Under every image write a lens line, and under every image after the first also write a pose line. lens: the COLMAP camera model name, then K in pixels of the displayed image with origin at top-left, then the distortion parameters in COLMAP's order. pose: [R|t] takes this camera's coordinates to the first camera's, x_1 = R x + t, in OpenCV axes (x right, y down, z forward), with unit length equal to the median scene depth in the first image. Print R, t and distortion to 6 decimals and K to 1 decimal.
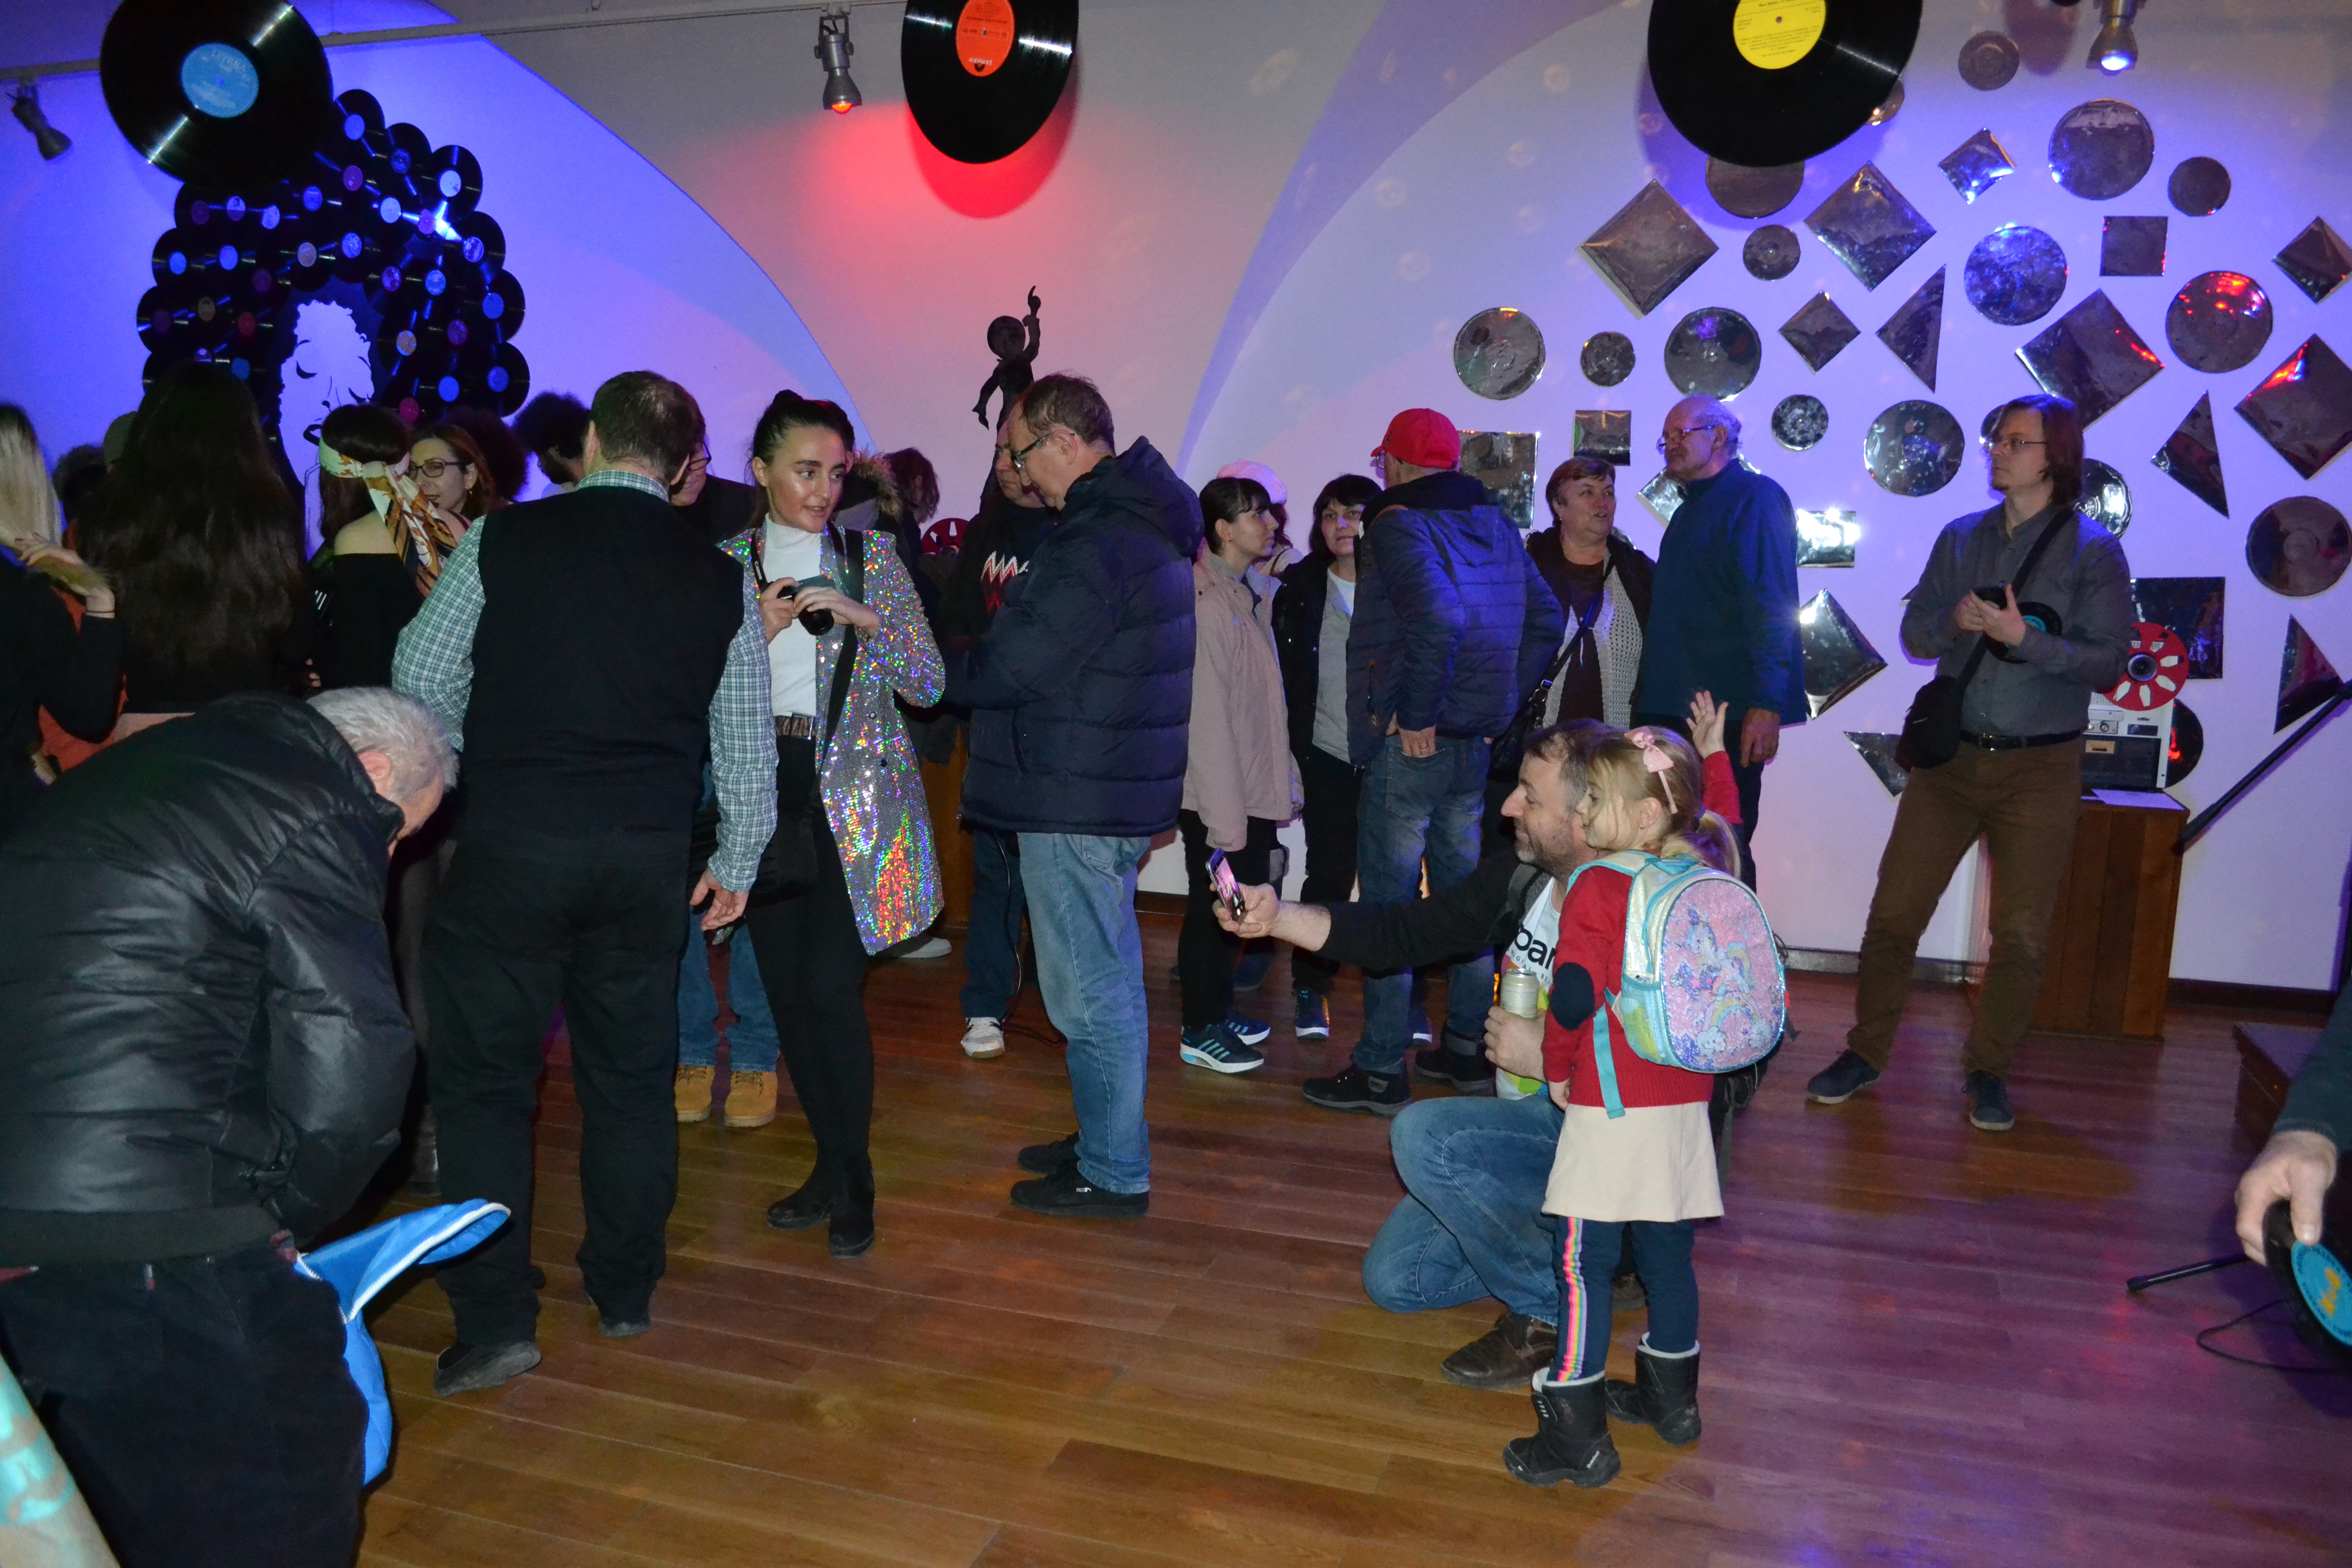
lens RADIAL K [[1858.8, 0, 1157.0], [0, 1858.8, 806.0], [0, 0, 1]] dist [-0.086306, 0.013875]
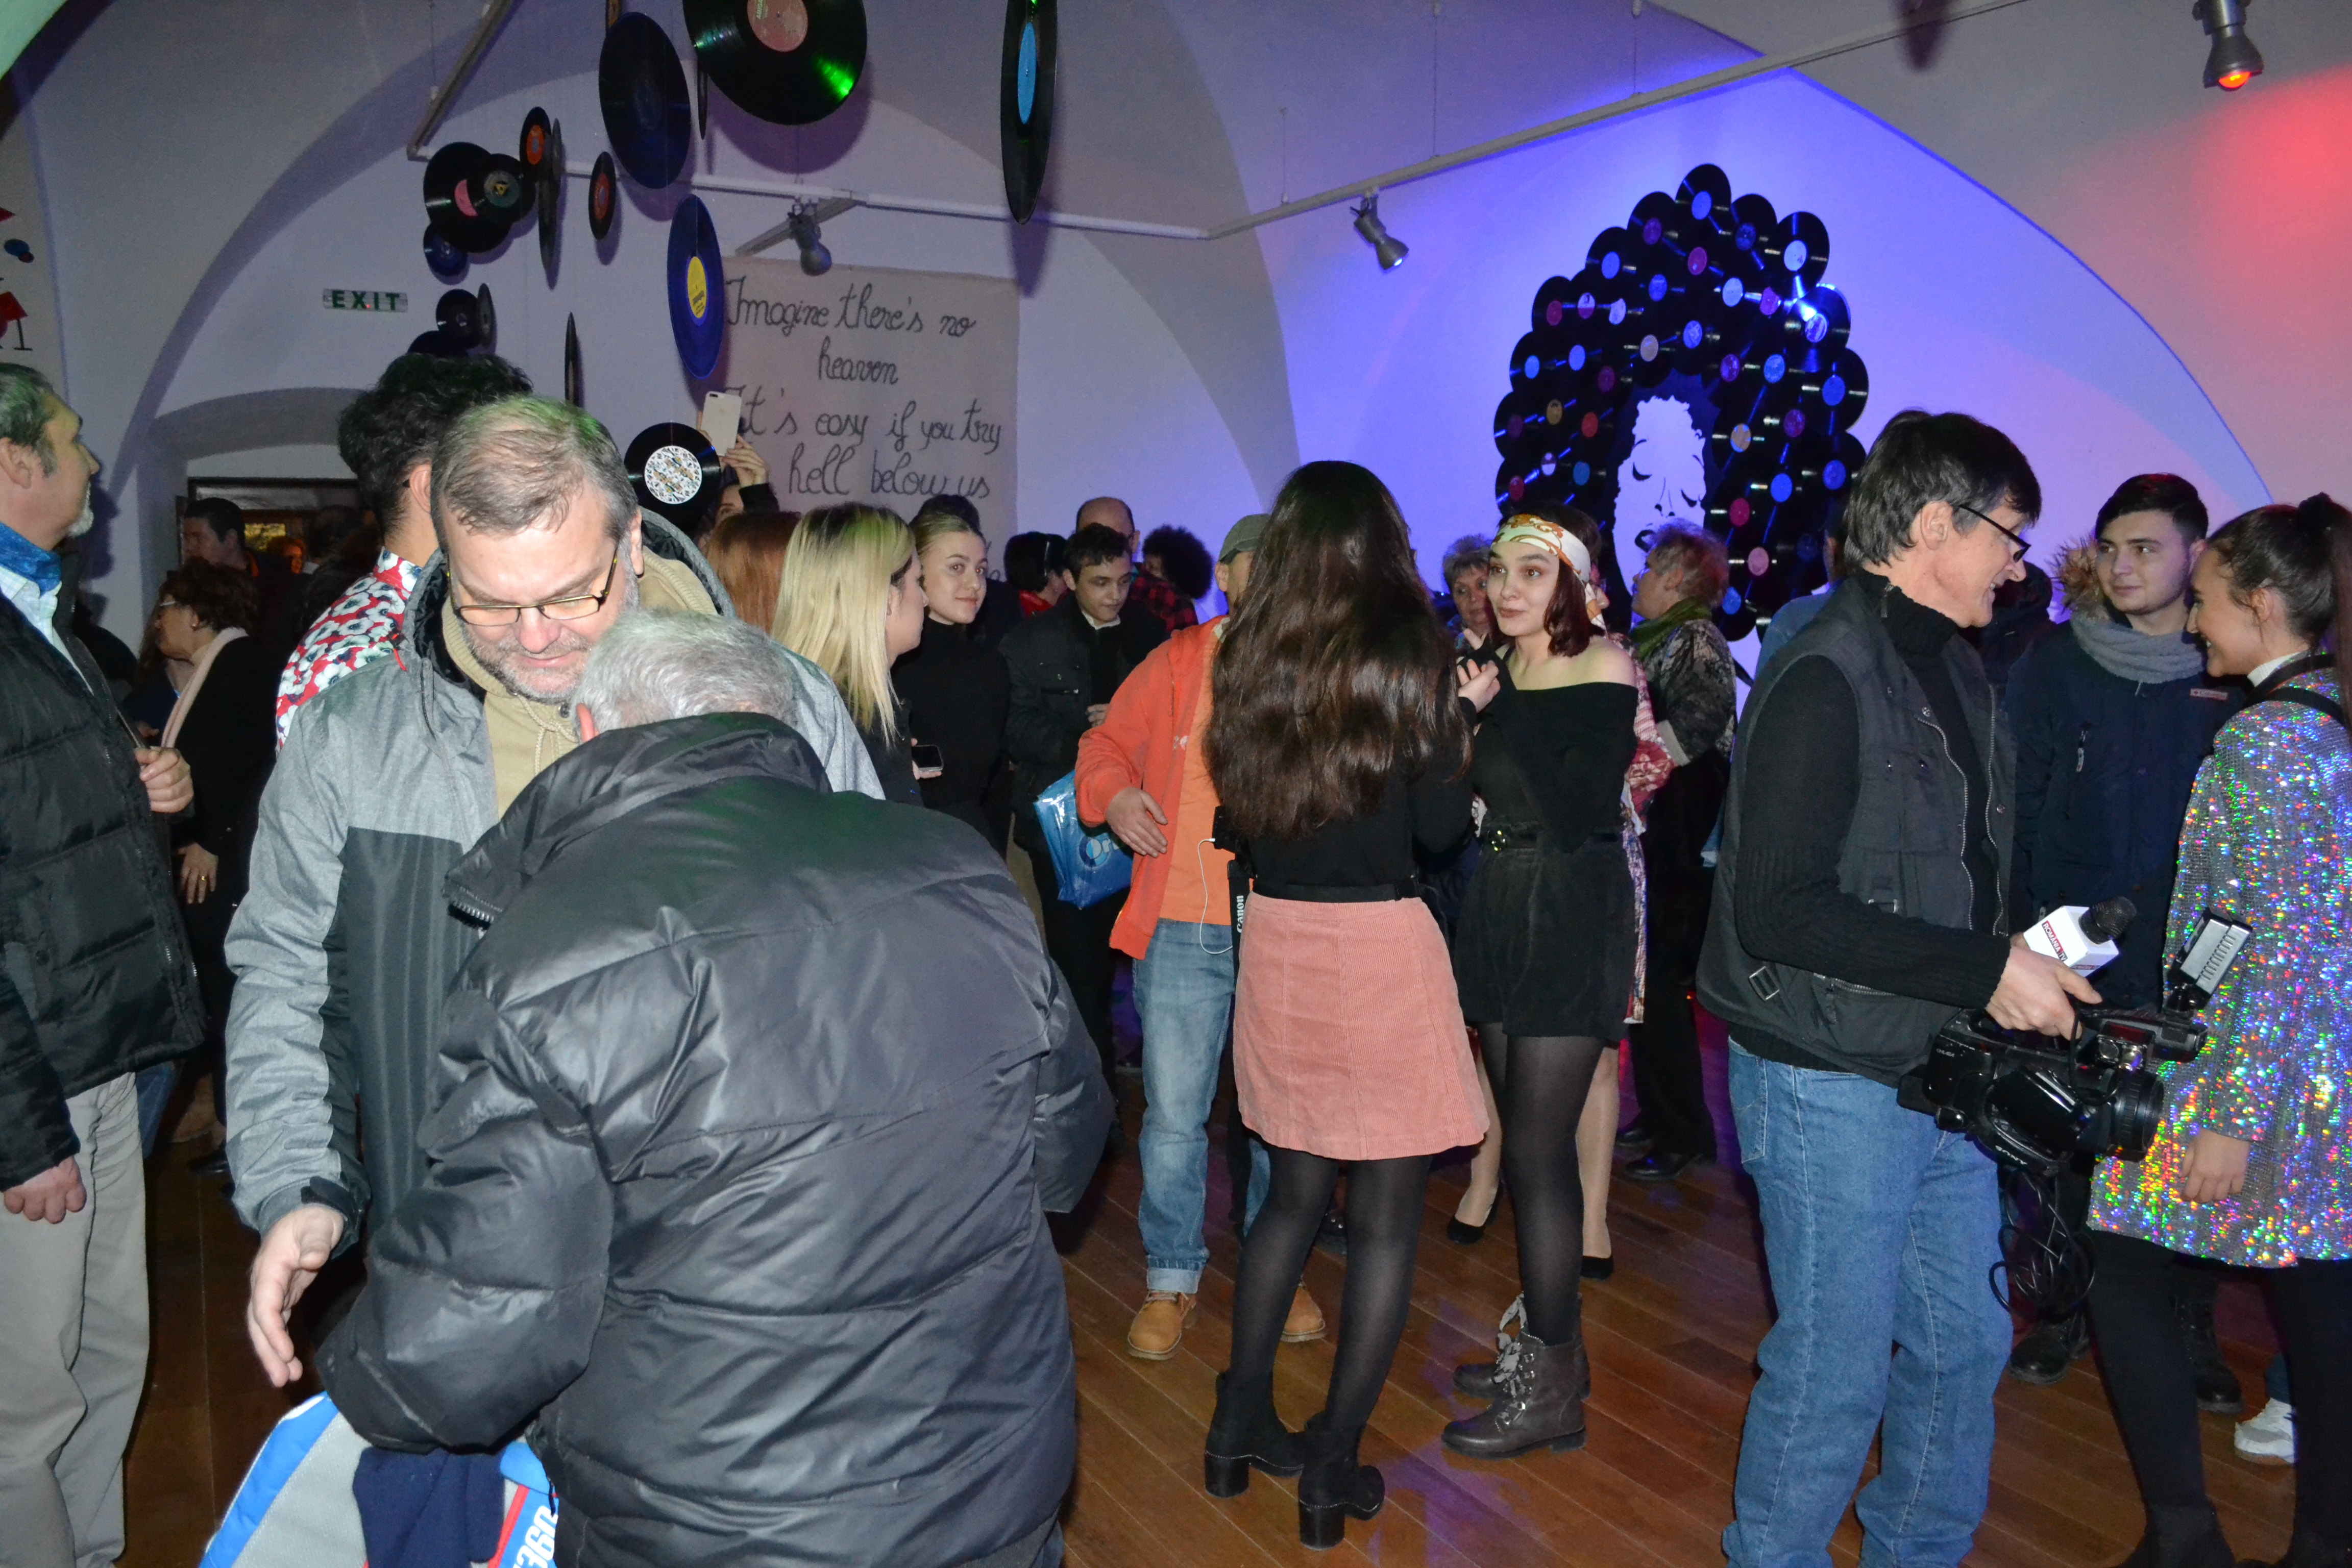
lens RADIAL K [[1858.8, 0, 1182.4], [0, 1858.8, 799.3], [0, 0, 1]] dist [-0.086306, 0.013875]
pose [[0.725929, 0.066169, -0.684580, 0.019269], [-0.106485, 0.994172, -0.016824, -0.034144], [0.679477, 0.085111, 0.728744, 0.175586]]
